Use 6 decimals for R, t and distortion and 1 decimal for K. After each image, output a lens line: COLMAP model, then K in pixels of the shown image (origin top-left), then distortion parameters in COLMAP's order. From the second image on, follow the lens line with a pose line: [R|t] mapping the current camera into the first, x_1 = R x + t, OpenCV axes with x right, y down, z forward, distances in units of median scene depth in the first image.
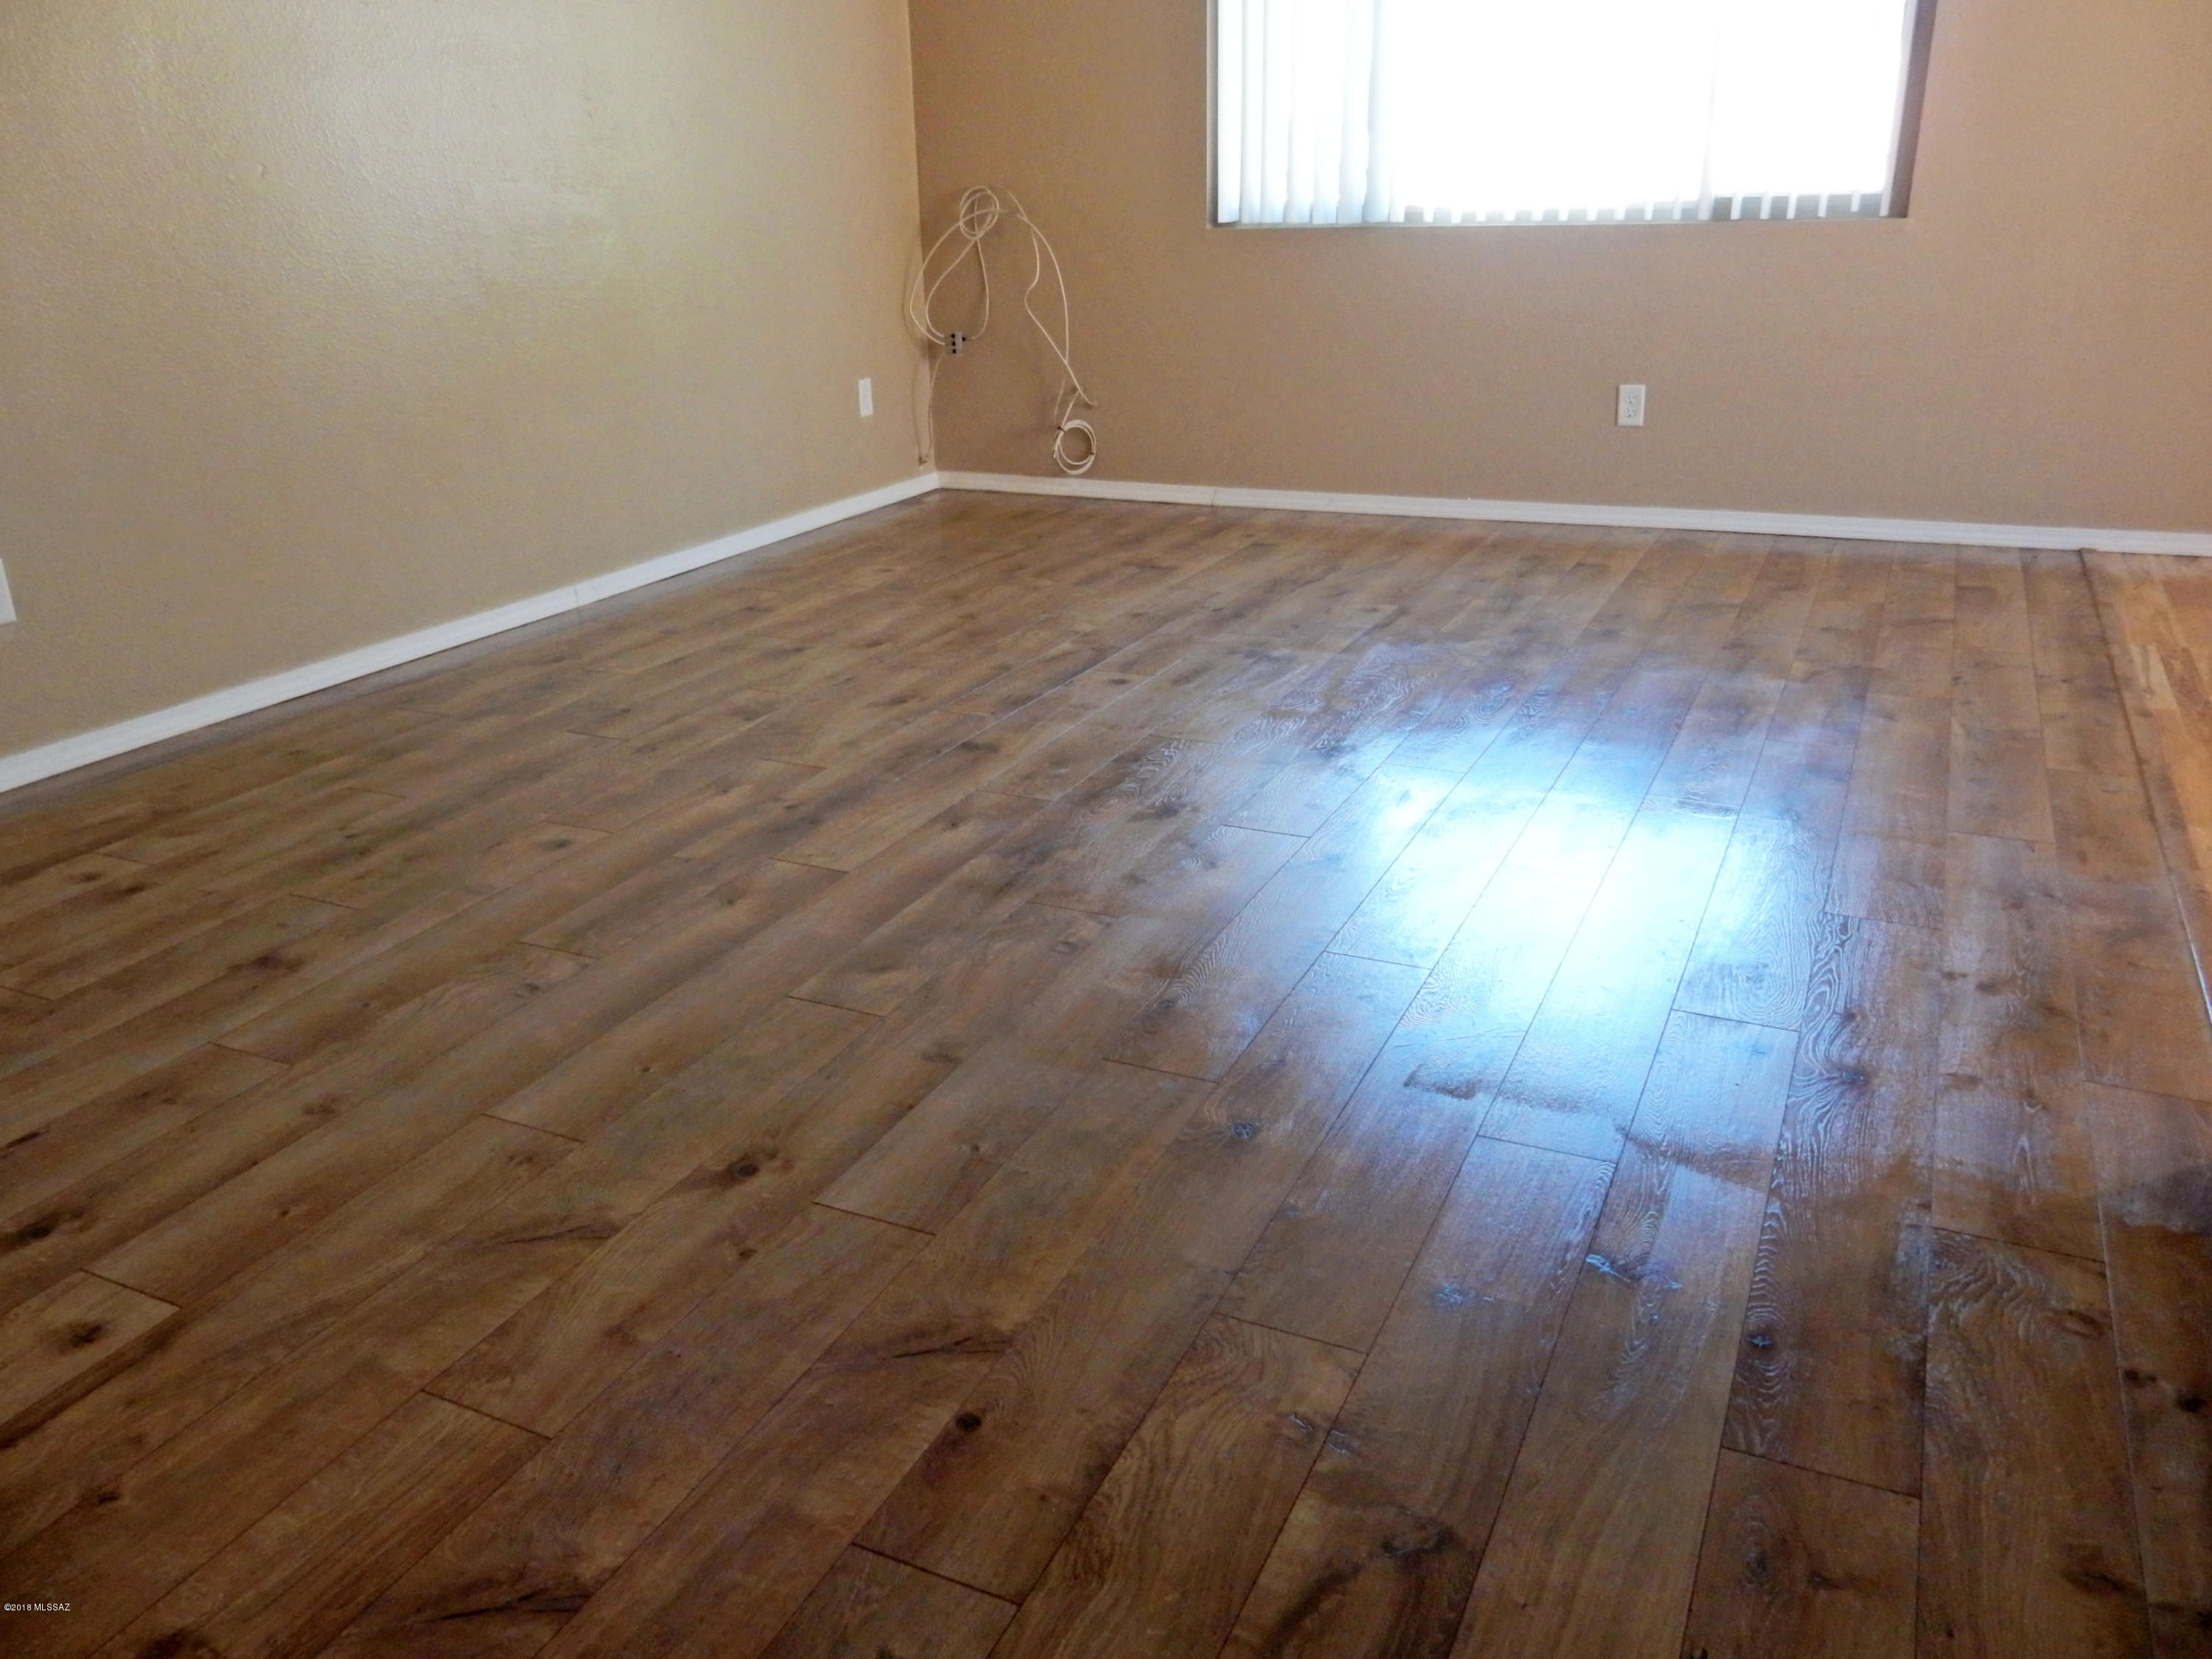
lens RADIAL K [[1699.4, 0, 1094.4], [0, 1699.4, 844.4], [0, 0, 1]] dist [-0.017204, 0.008345]
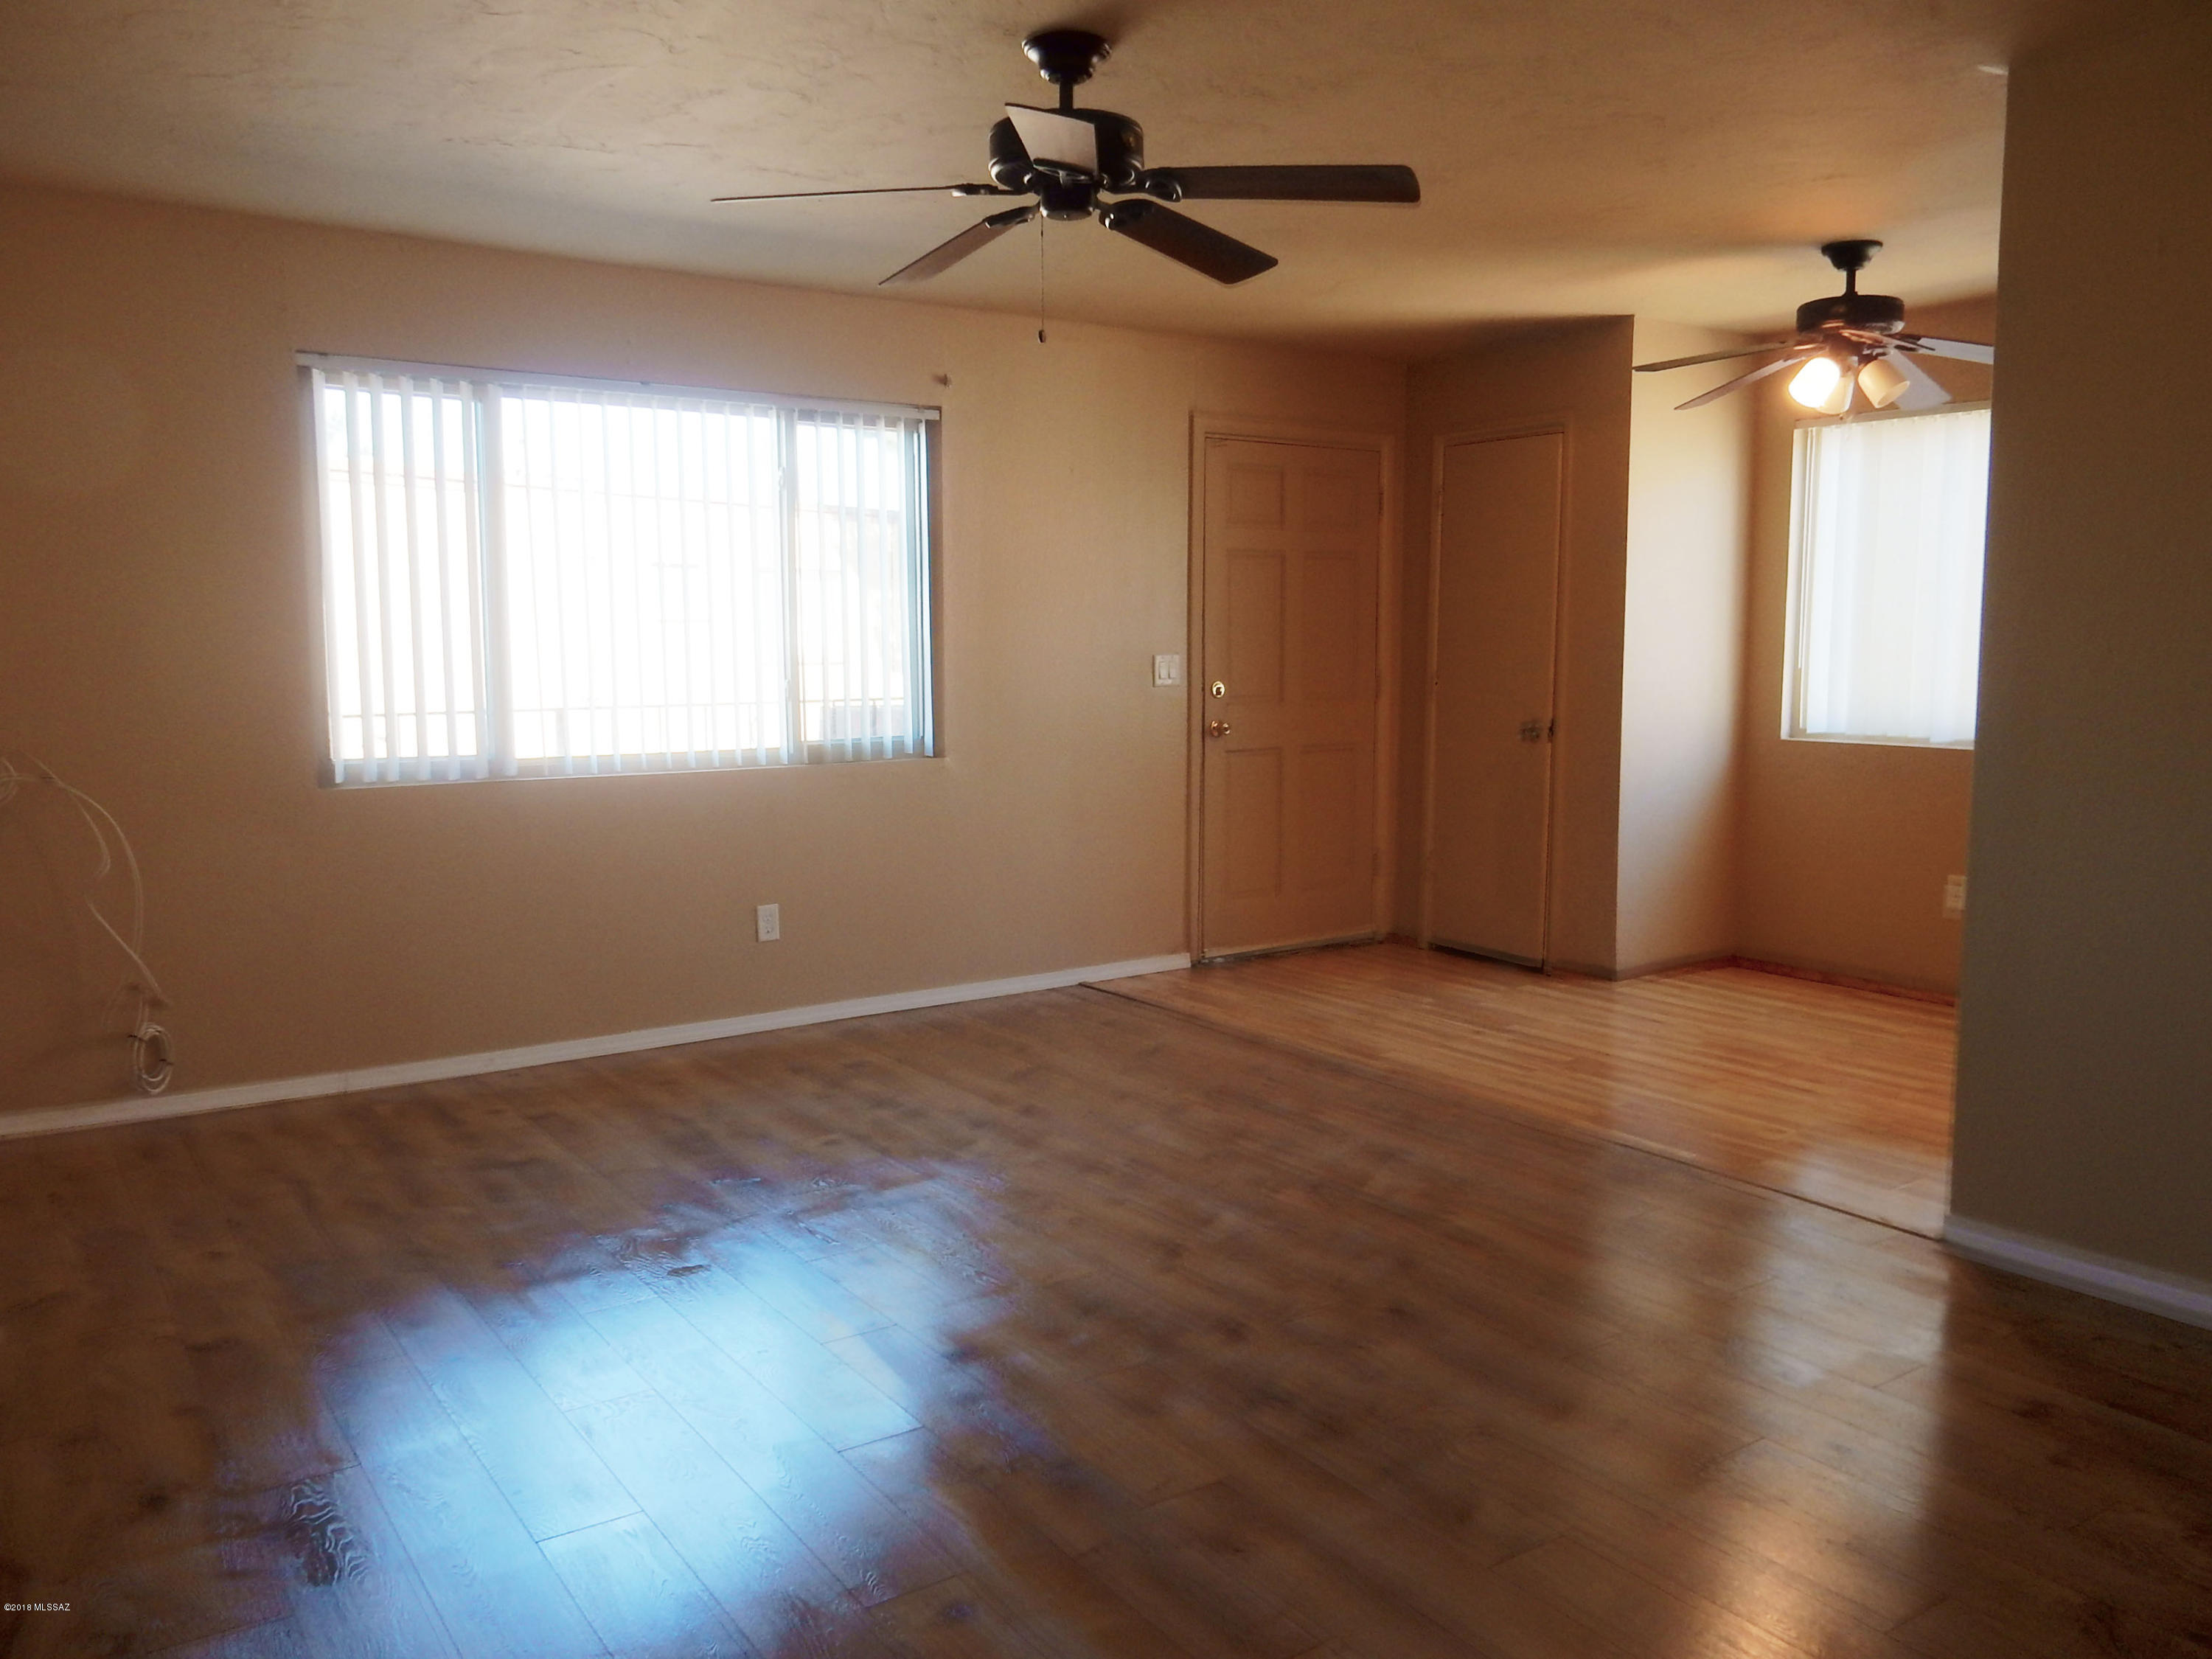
lens RADIAL K [[1699.4, 0, 1088.3], [0, 1699.4, 823.2], [0, 0, 1]] dist [-0.017204, 0.008345]
pose [[0.511659, -0.071408, 0.856216, -0.834076], [0.306660, 0.946082, -0.104352, -0.220193], [-0.802599, 0.315960, 0.505969, 0.385229]]
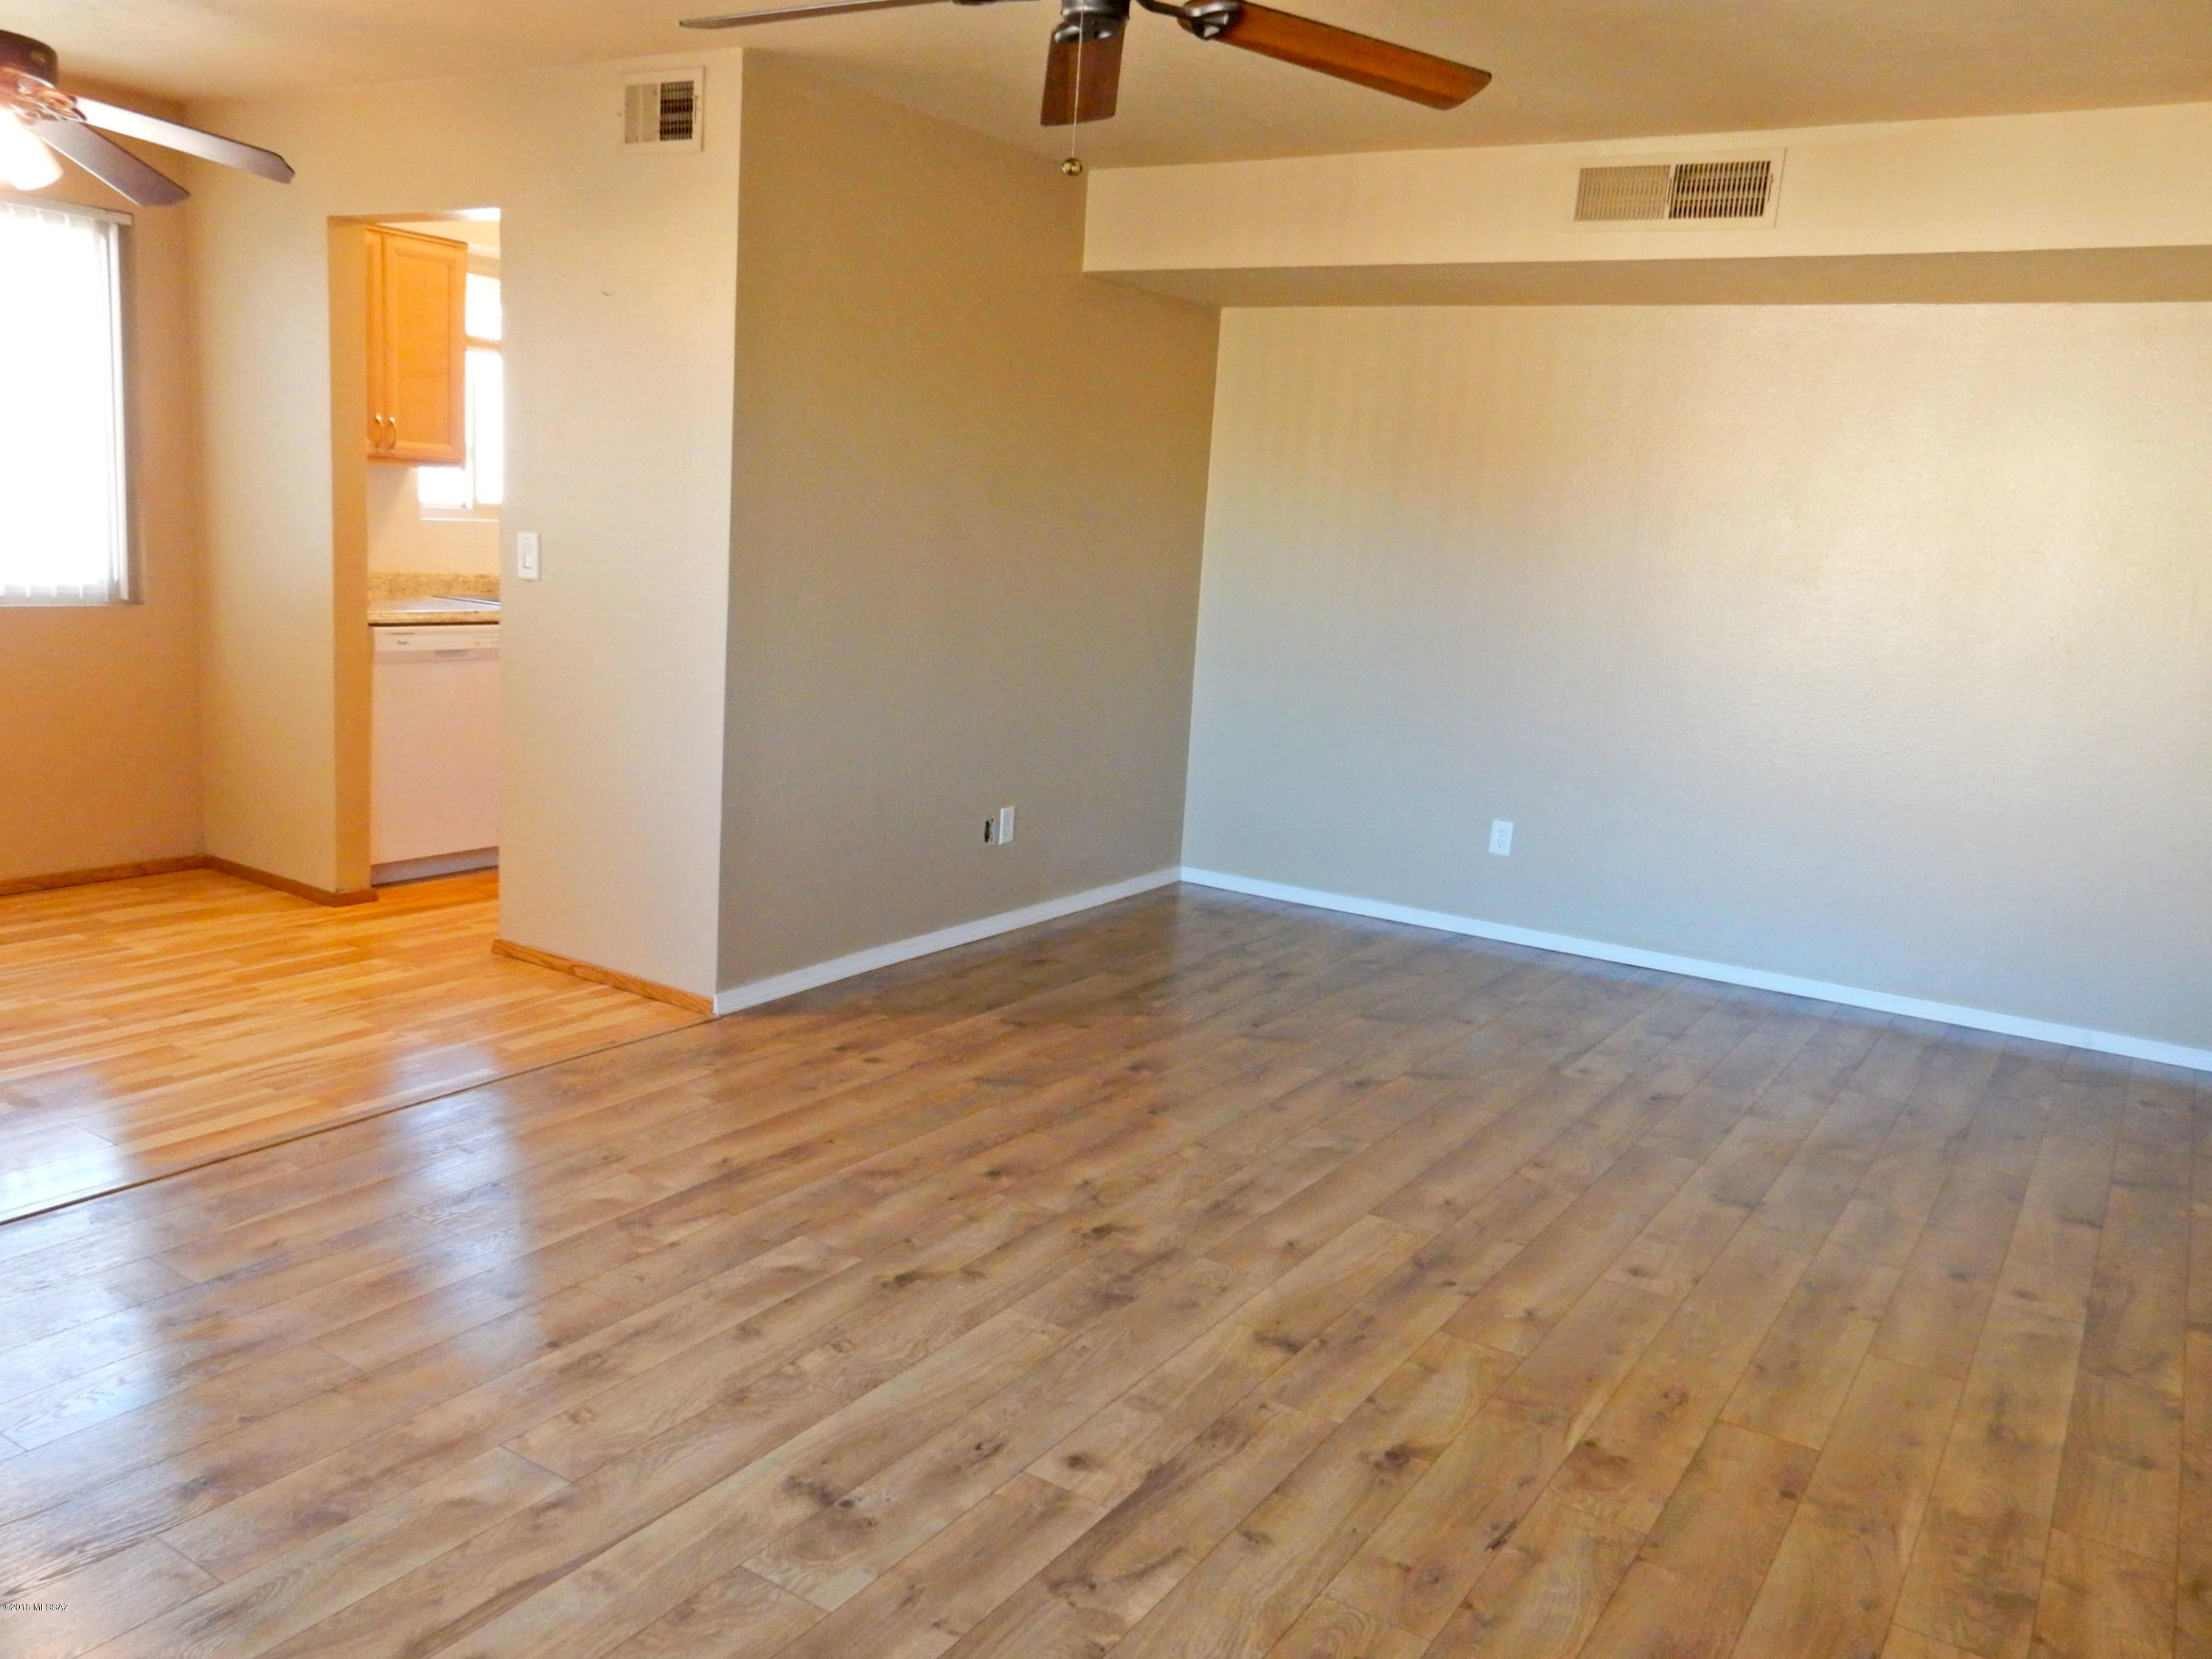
lens RADIAL K [[1699.4, 0, 1096.1], [0, 1699.4, 827.5], [0, 0, 1]] dist [-0.017204, 0.008345]
pose [[-0.990622, -0.058789, 0.123340, -0.069531], [0.014262, 0.853282, 0.521254, -0.761810], [-0.135888, 0.518125, -0.844441, 1.656251]]
